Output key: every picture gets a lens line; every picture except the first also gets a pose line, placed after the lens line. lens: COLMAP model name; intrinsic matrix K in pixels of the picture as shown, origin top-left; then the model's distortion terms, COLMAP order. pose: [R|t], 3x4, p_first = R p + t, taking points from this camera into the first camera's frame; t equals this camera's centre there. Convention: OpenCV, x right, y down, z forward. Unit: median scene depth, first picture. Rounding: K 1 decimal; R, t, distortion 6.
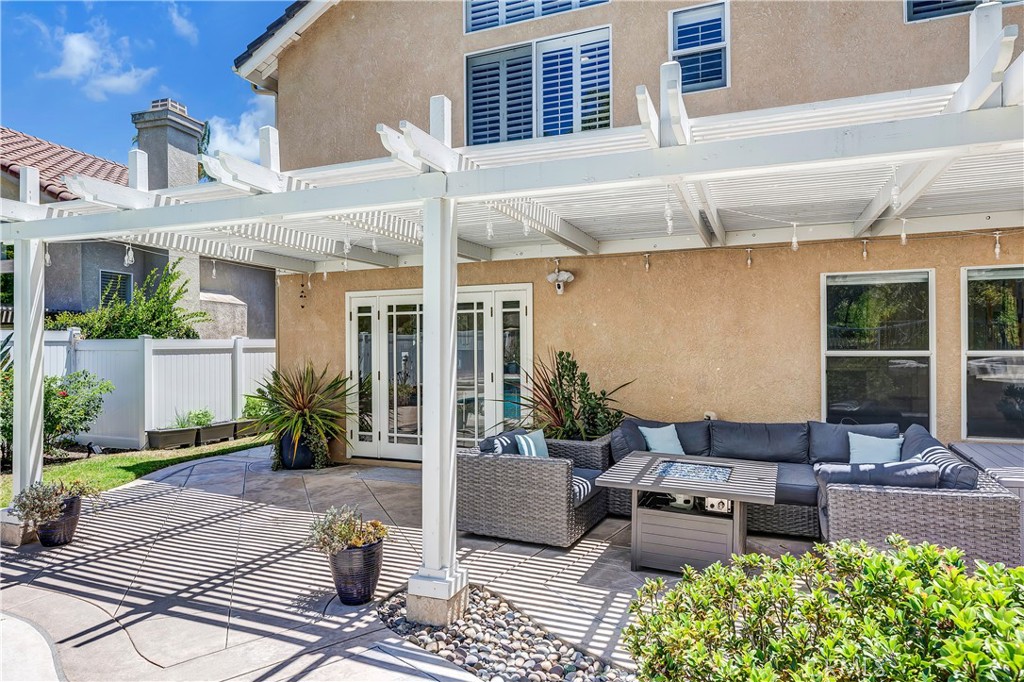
lens RADIAL K [[620.7, 0, 511.4], [0, 620.7, 331.8], [0, 0, 1]] dist [-0.005210, 0.000215]
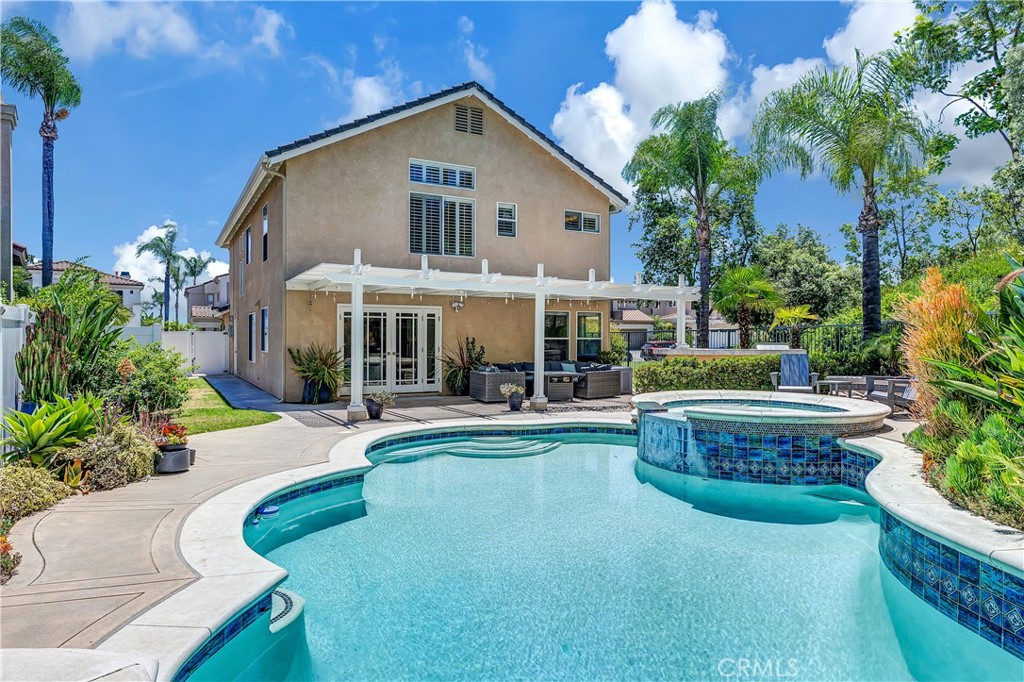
lens RADIAL K [[620.7, 0, 511.4], [0, 620.7, 345.6], [0, 0, 1]] dist [-0.005210, 0.000215]
pose [[0.630630, 0.010607, 0.776011, -1.450050], [-0.004961, 0.999941, -0.009635, 0.076912], [-0.776068, 0.002226, 0.630645, -0.544449]]
